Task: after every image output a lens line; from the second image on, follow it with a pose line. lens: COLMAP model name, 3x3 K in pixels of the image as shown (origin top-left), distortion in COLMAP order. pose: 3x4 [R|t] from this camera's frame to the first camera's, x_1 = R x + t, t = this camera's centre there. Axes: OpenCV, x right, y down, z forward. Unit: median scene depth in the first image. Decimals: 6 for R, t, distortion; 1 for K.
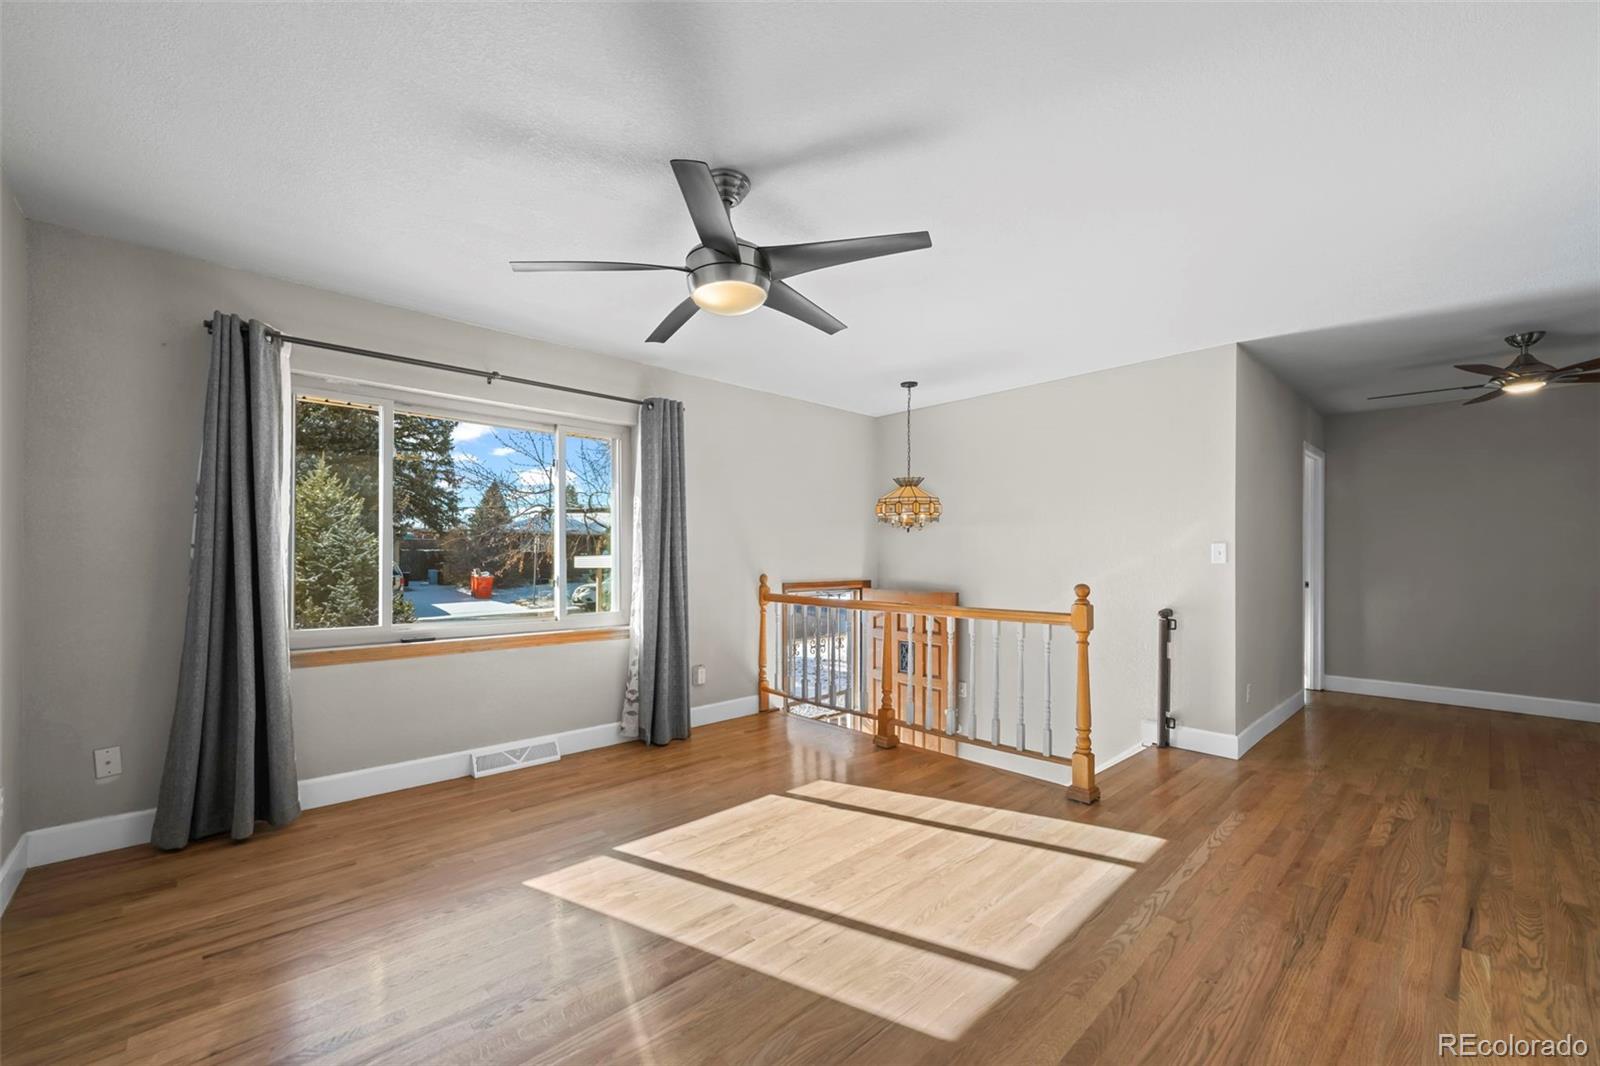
lens RADIAL K [[644.2, 0, 803.6], [0, 644.2, 557.2], [0, 0, 1]] dist [0.001538, 0.000060]
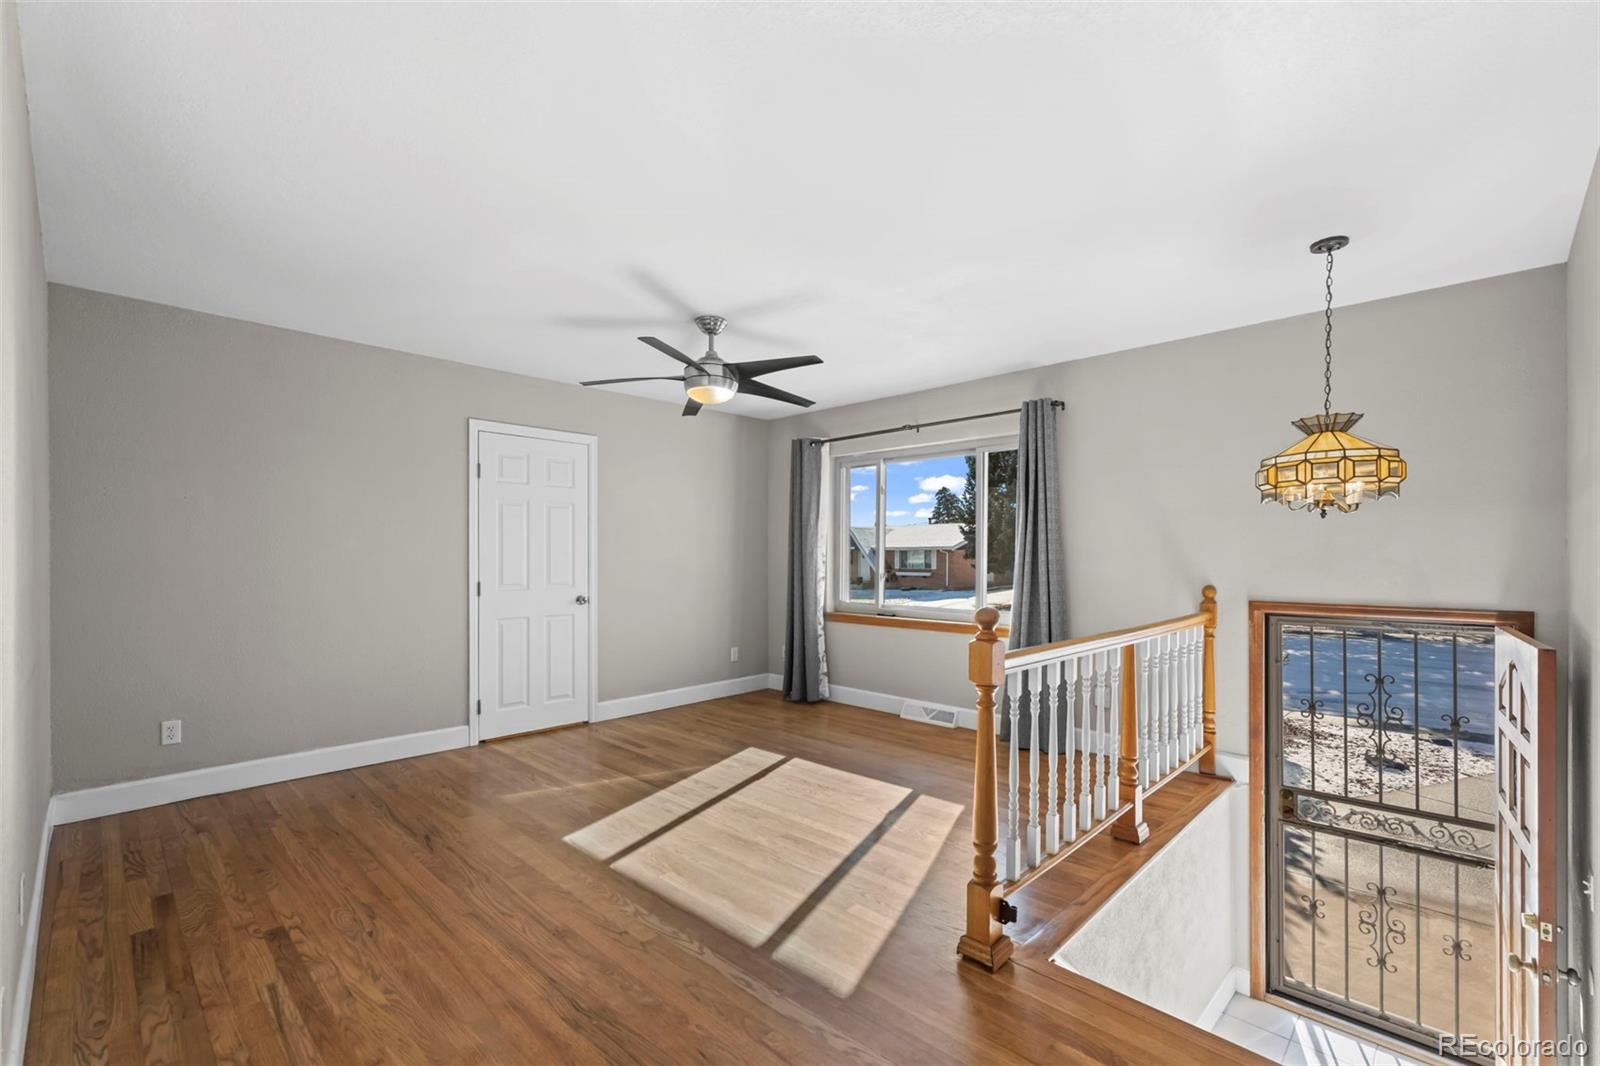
lens RADIAL K [[690.0, 0, 809.6], [0, 690.0, 558.7], [0, 0, 1]] dist [0.001810, 0.000124]
pose [[0.051580, 0.001414, -0.998668, 1.333291], [-0.001849, 0.999997, 0.001321, -0.007449], [0.998667, 0.001778, 0.051582, 0.981420]]
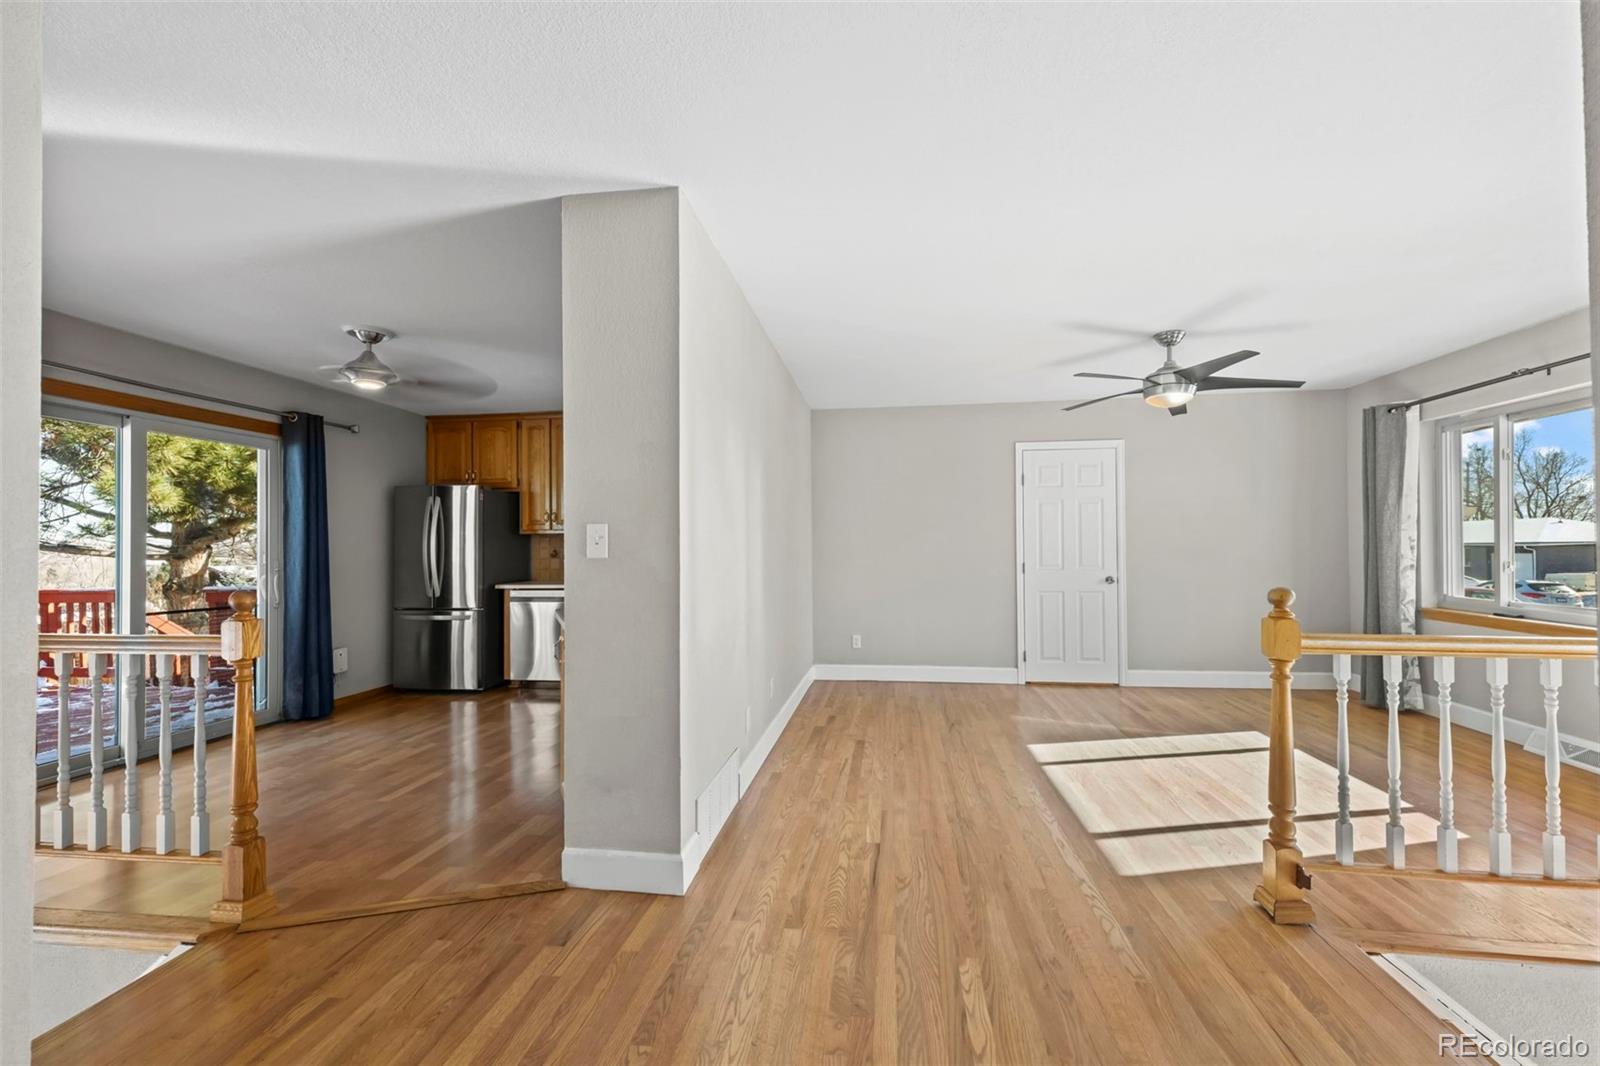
lens RADIAL K [[648.7, 0, 800.3], [0, 648.7, 542.3], [0, 0, 1]] dist [0.001778, 0.000171]
pose [[-0.780626, -0.000118, -0.624999, 1.519980], [0.004498, 0.999973, -0.005807, -0.005103], [0.624982, -0.007345, -0.780604, 1.490573]]
